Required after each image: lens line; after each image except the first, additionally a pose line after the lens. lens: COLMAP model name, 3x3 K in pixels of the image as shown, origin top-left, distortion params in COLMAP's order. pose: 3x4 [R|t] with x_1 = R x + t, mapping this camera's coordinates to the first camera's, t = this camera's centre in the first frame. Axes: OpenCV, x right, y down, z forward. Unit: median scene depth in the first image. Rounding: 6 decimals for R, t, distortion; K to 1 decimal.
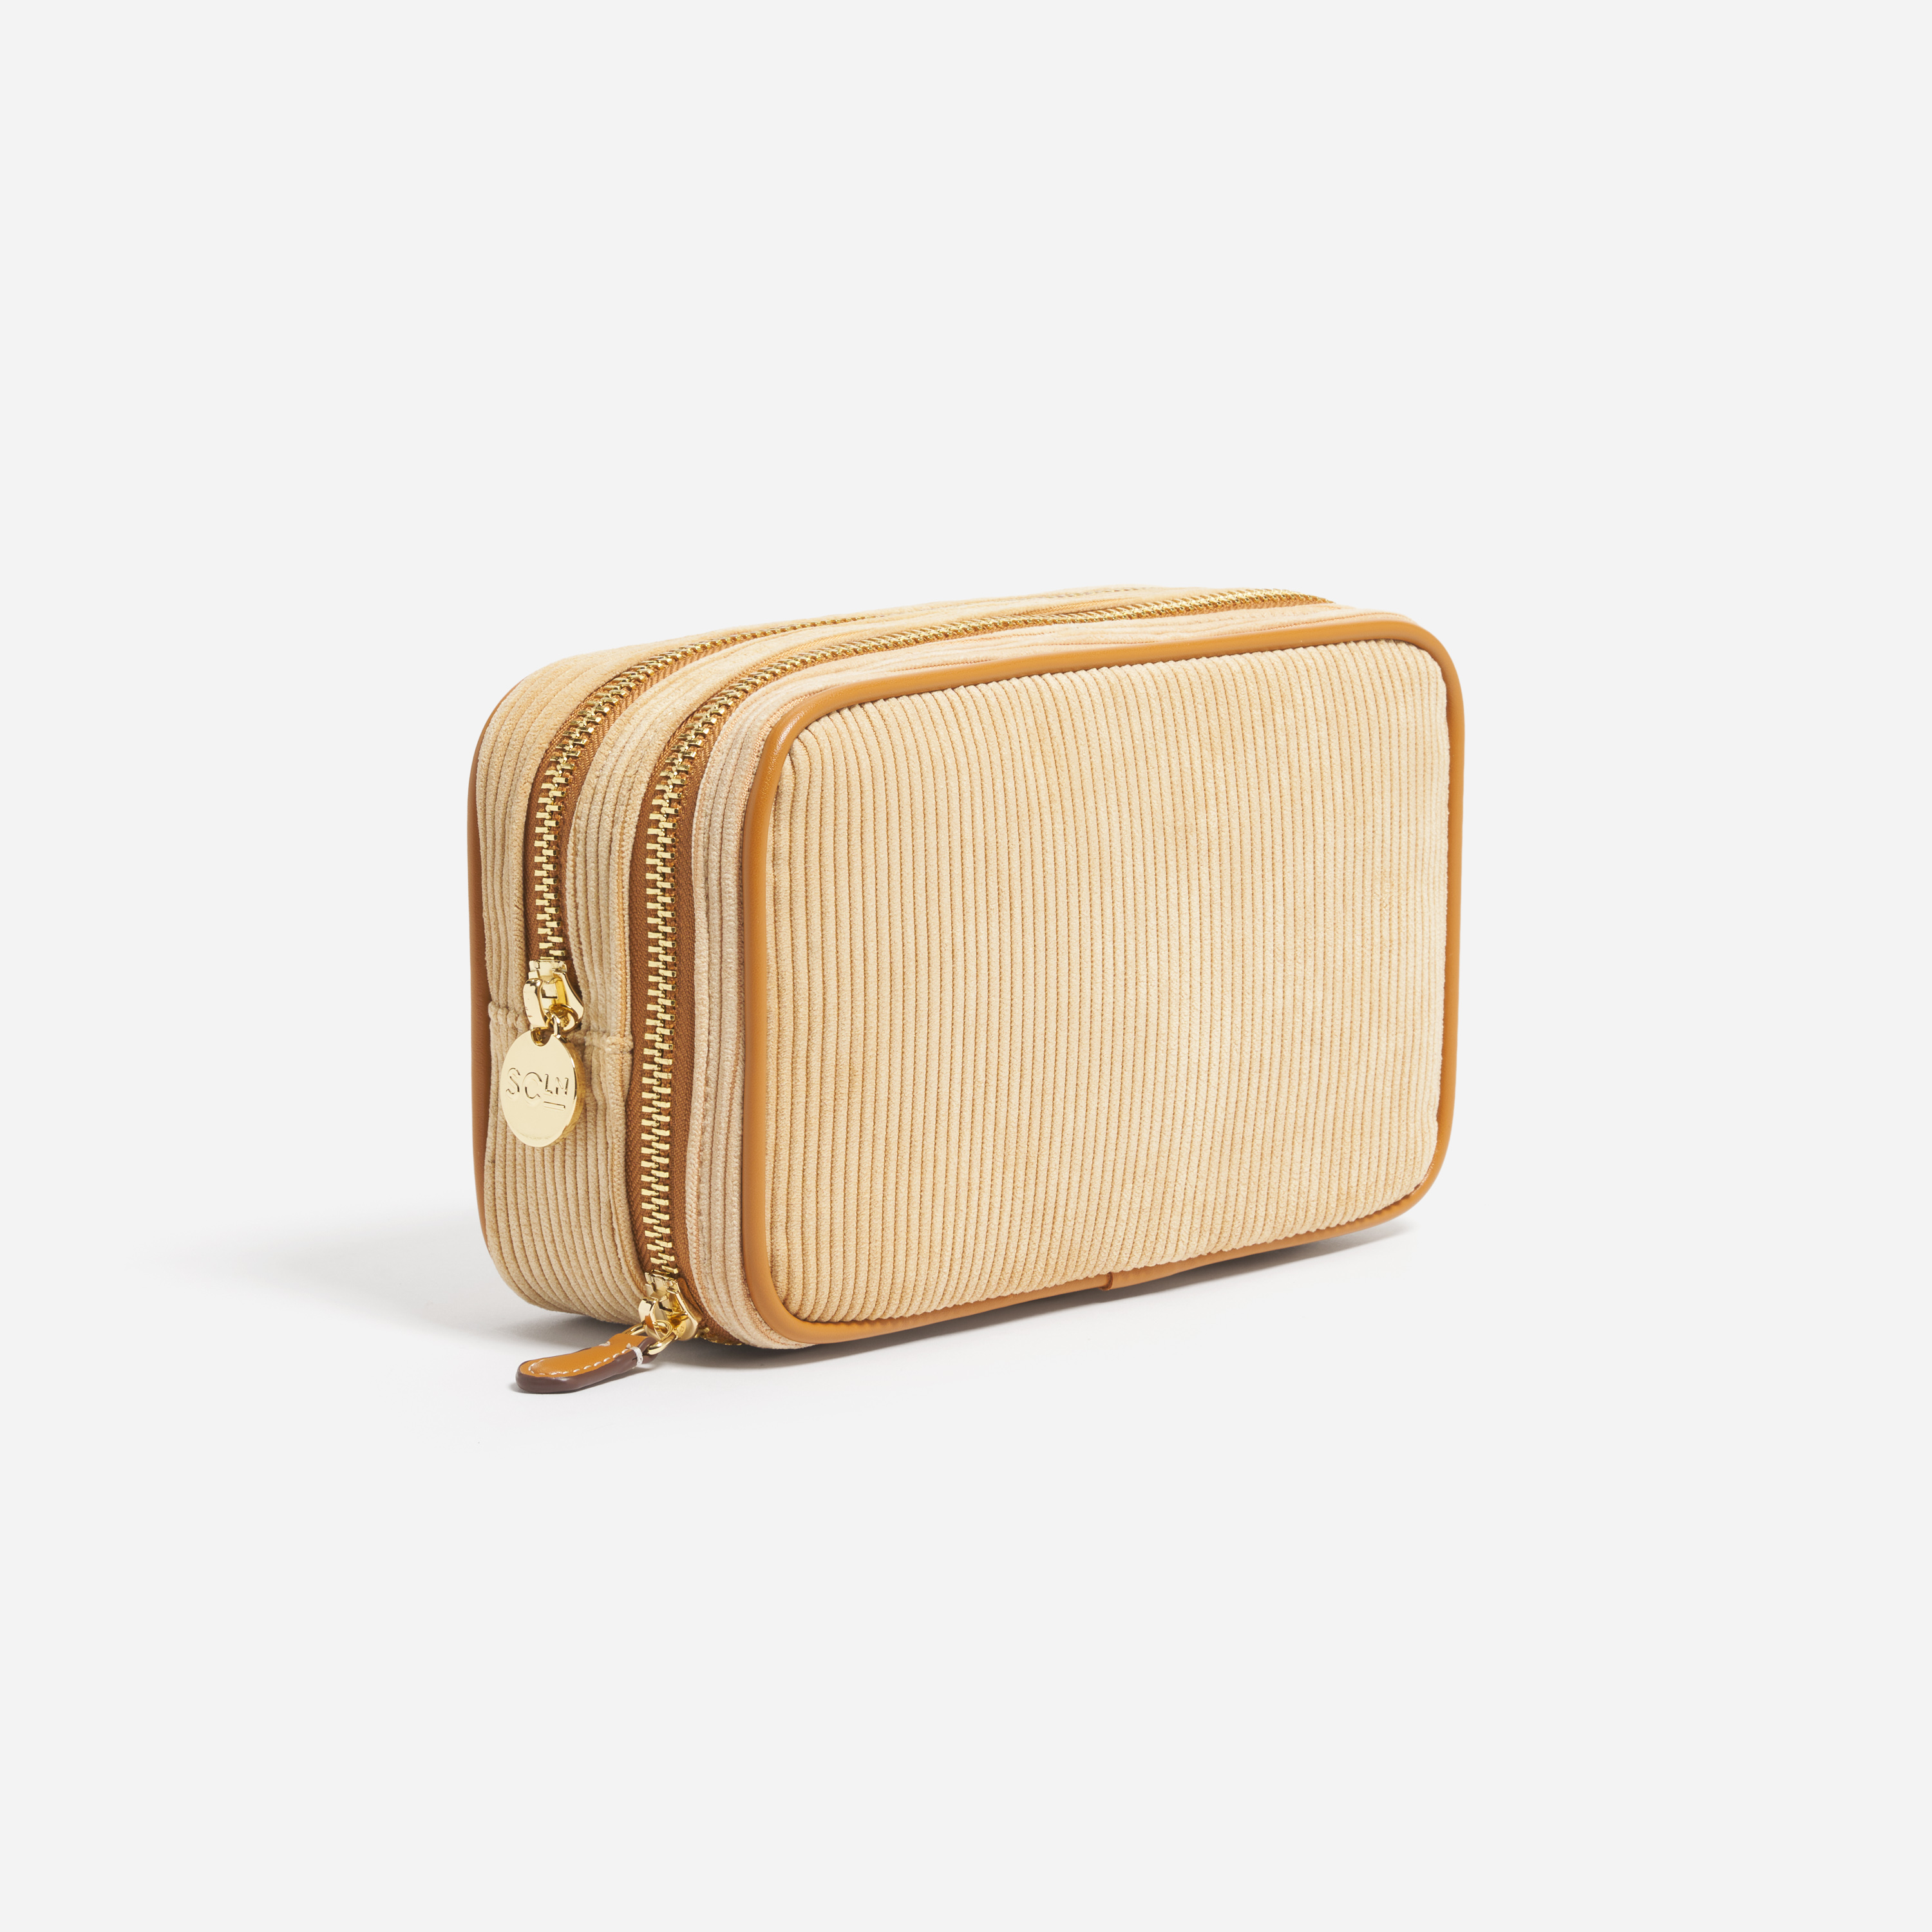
lens RADIAL K [[9482.3, 0, 965.8], [0, 9482.3, 966.0], [0, 0, 1]] dist [-0.273330, 0.000000]
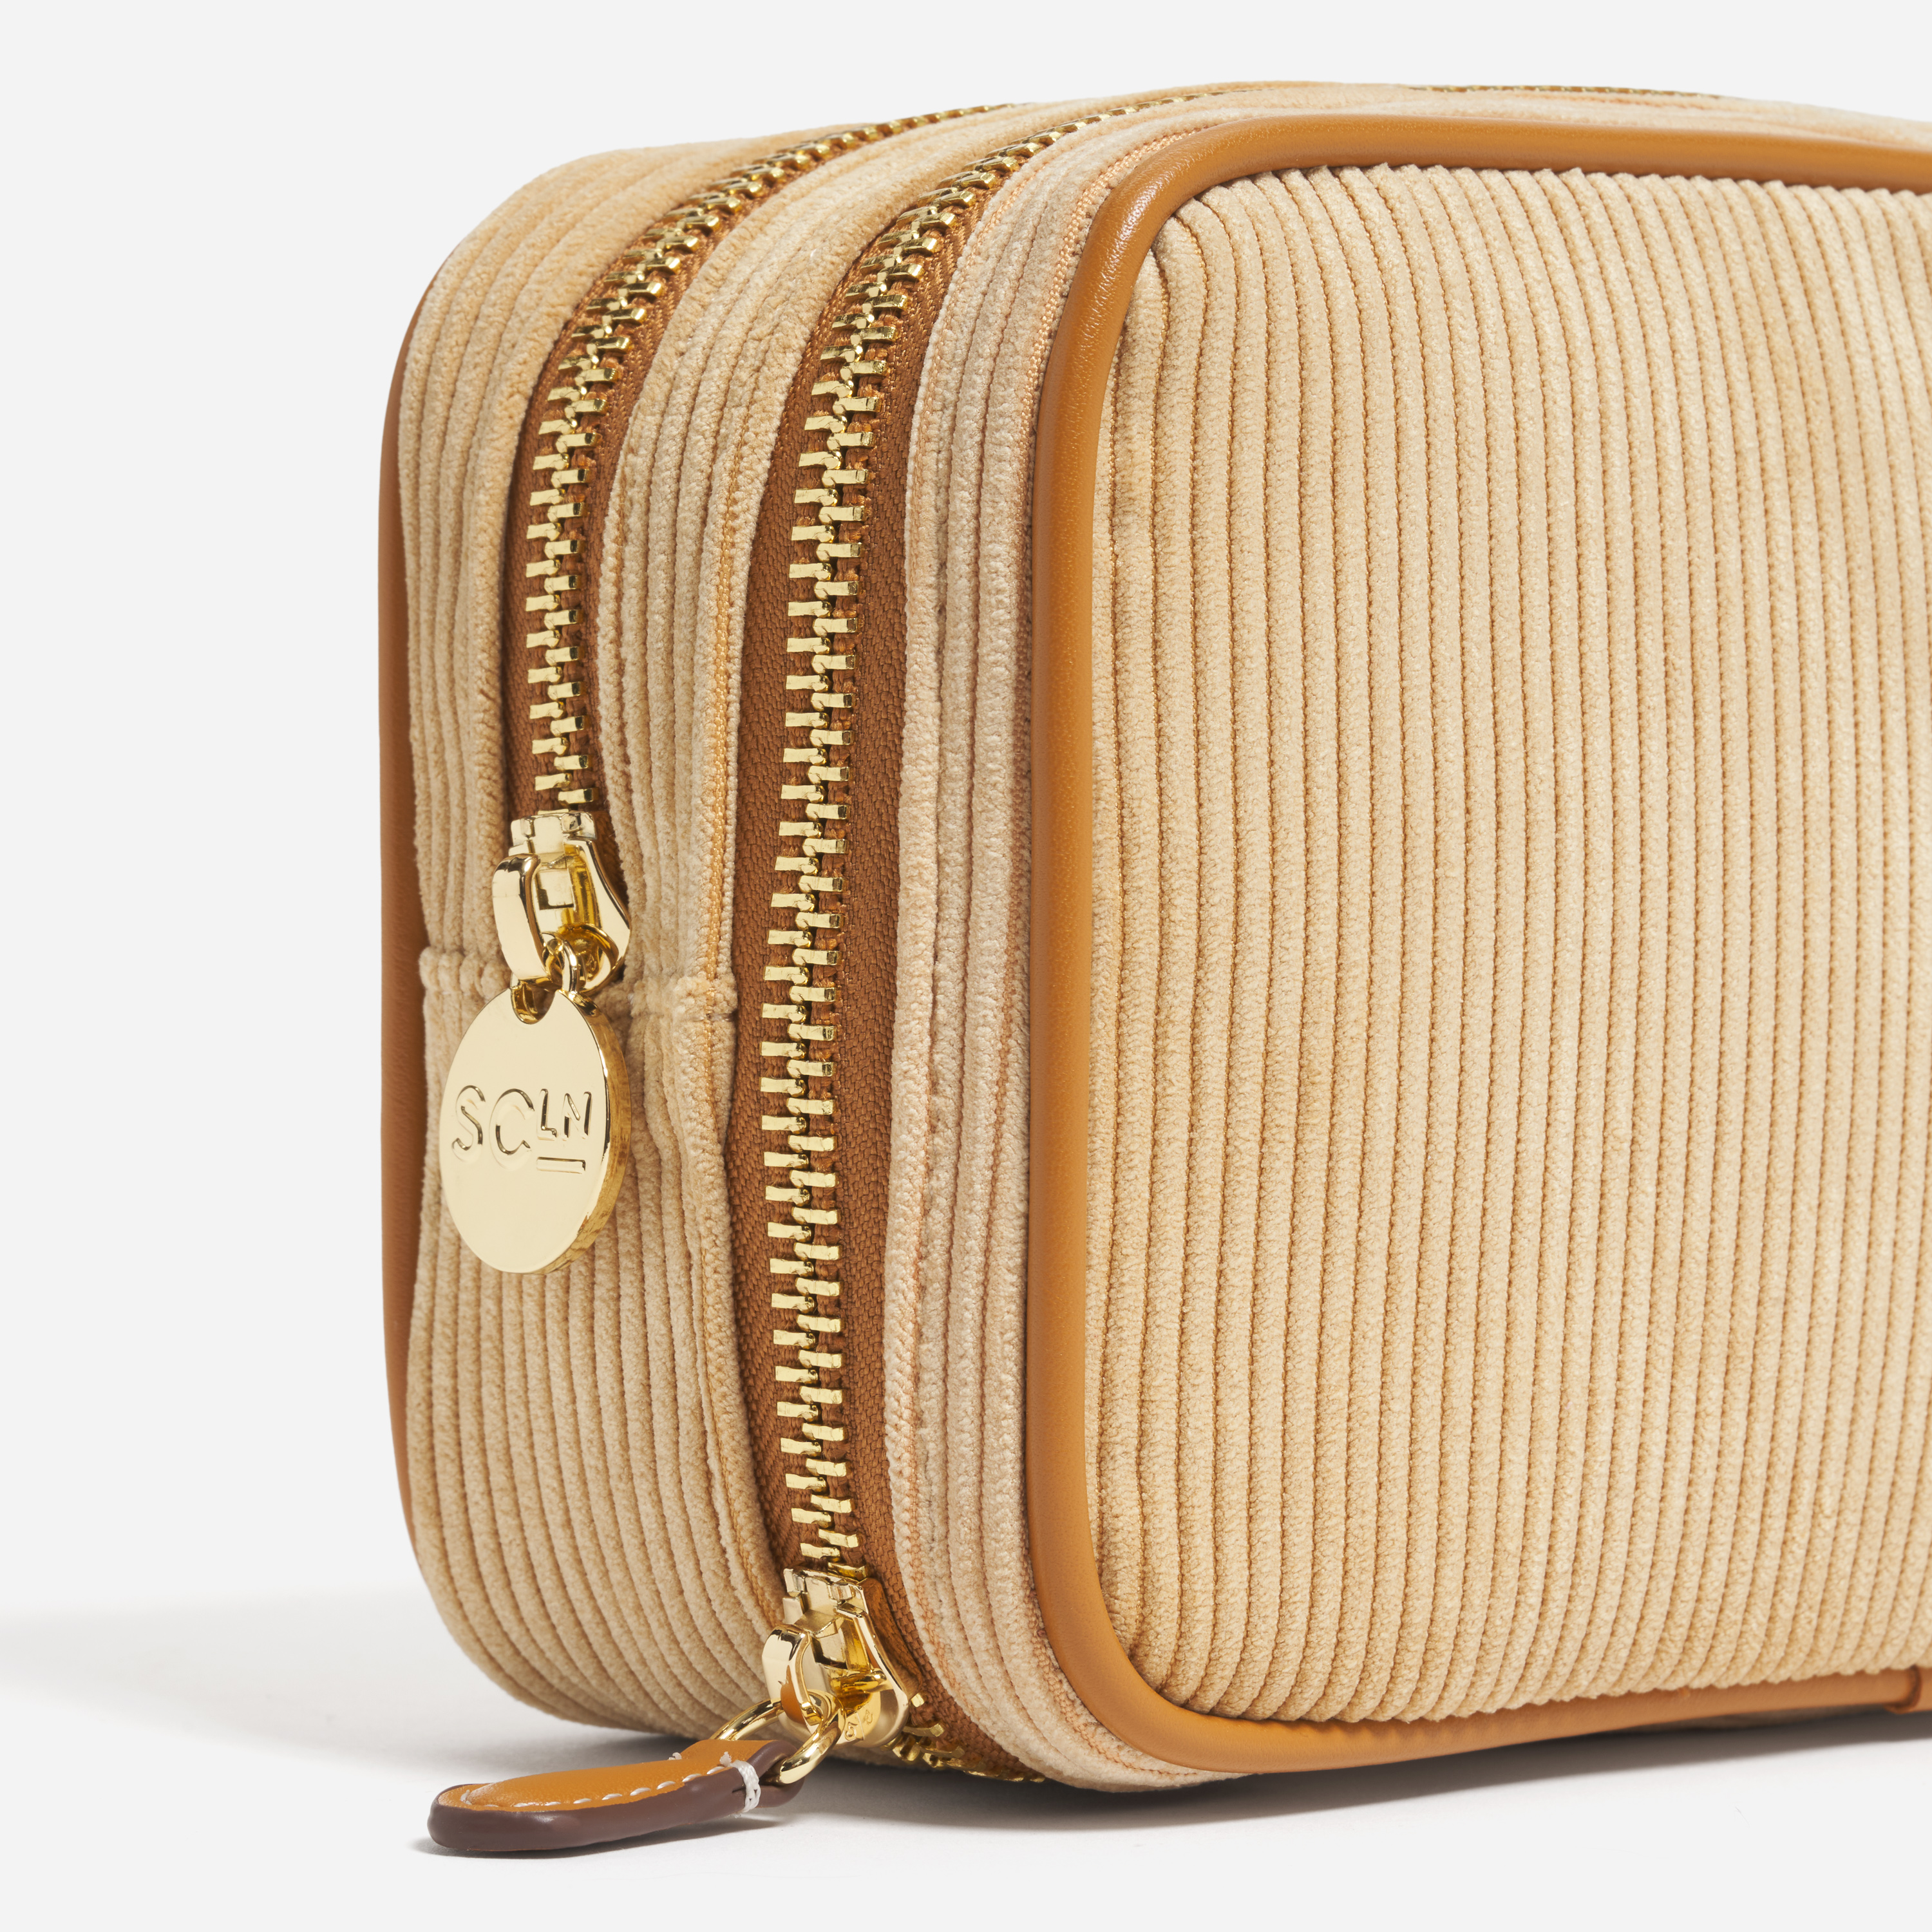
lens RADIAL K [[9482.3, 0, 967.2], [0, 9482.3, 965.2], [0, 0, 1]] dist [-0.273330, 0.000000]
pose [[0.998982, 0.004367, -0.044888, -0.008321], [-0.009738, 0.992710, -0.120133, 0.054357], [0.044036, 0.120448, 0.991742, 0.599925]]
